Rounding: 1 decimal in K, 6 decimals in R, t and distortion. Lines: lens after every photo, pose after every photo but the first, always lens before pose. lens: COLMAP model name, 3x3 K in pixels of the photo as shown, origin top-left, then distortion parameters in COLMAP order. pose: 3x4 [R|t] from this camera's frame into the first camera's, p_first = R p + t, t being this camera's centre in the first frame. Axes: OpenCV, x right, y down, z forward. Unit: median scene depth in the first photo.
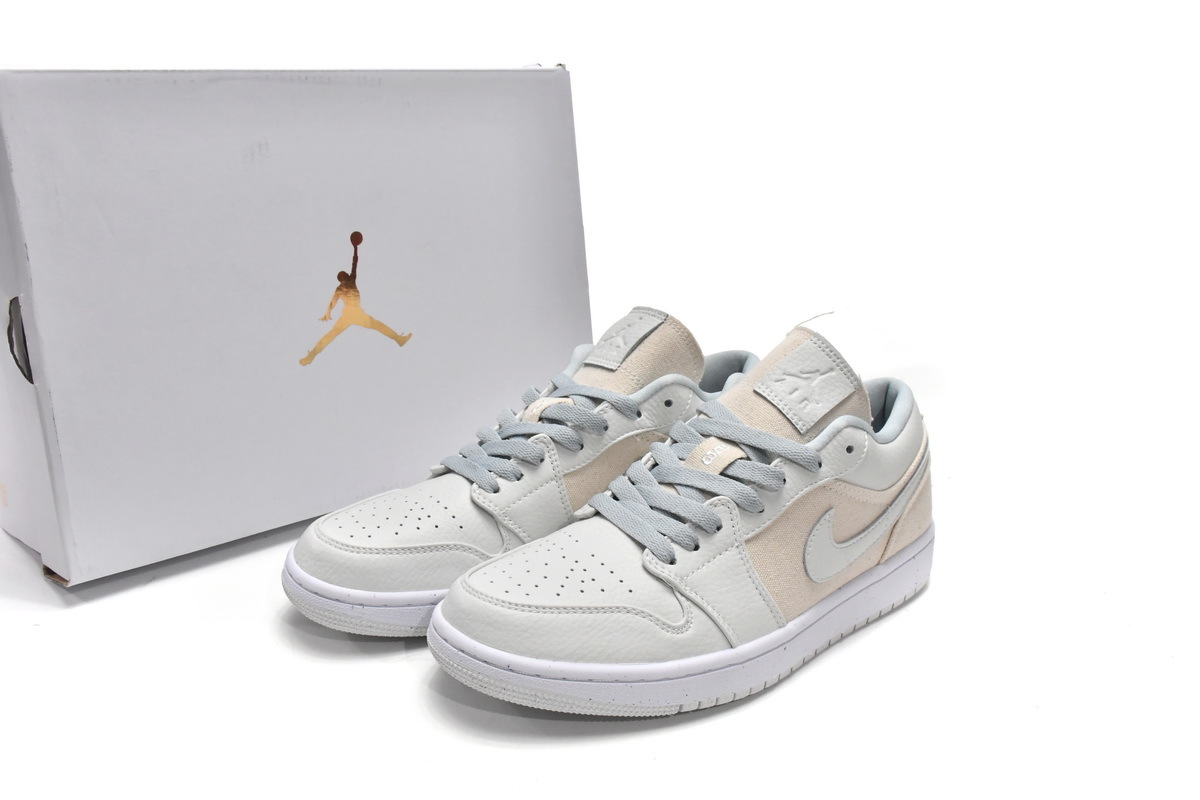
lens RADIAL K [[1173.3, 0, 600.2], [0, 1173.3, 398.1], [0, 0, 1]] dist [0.081923, 0.000000]
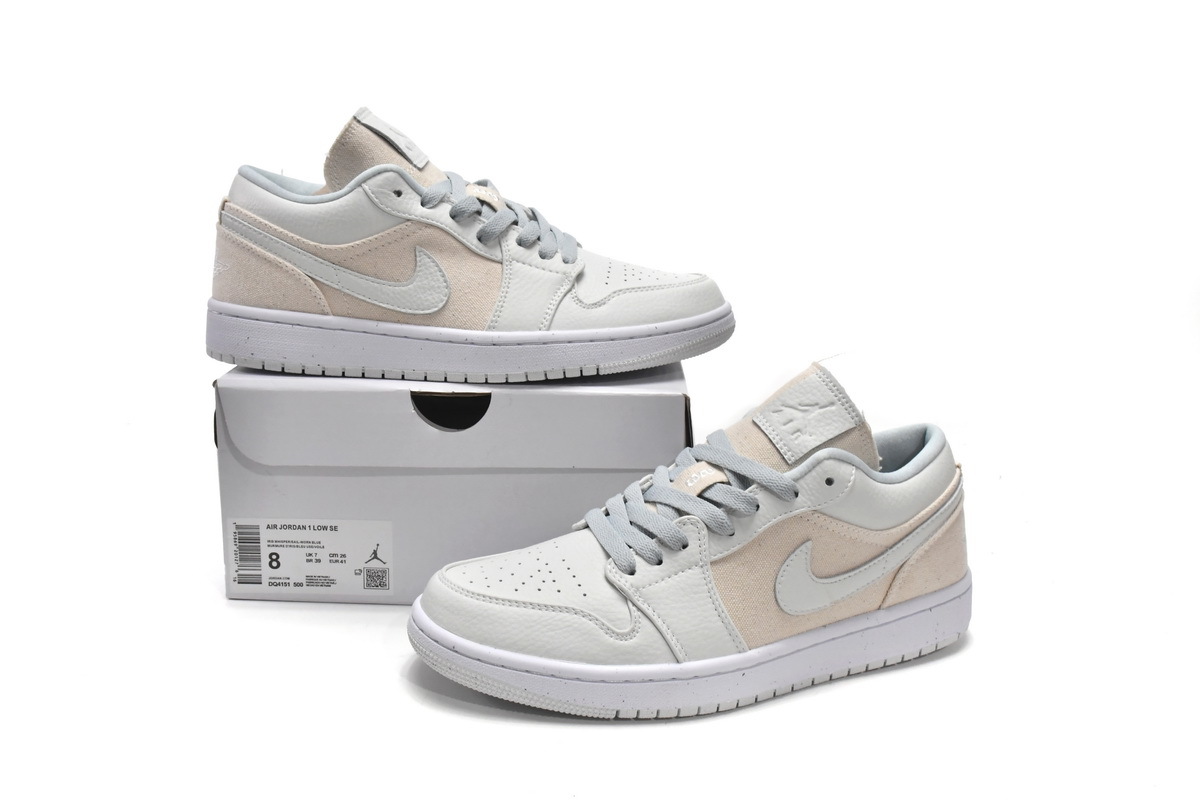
lens RADIAL K [[1173.3, 0, 602.6], [0, 1173.3, 397.7], [0, 0, 1]] dist [0.081923, 0.000000]
pose [[0.945012, 0.050500, -0.323112, 0.350477], [-0.076646, 0.994688, -0.068706, 0.056374], [0.317926, 0.089693, 0.943863, -0.001701]]
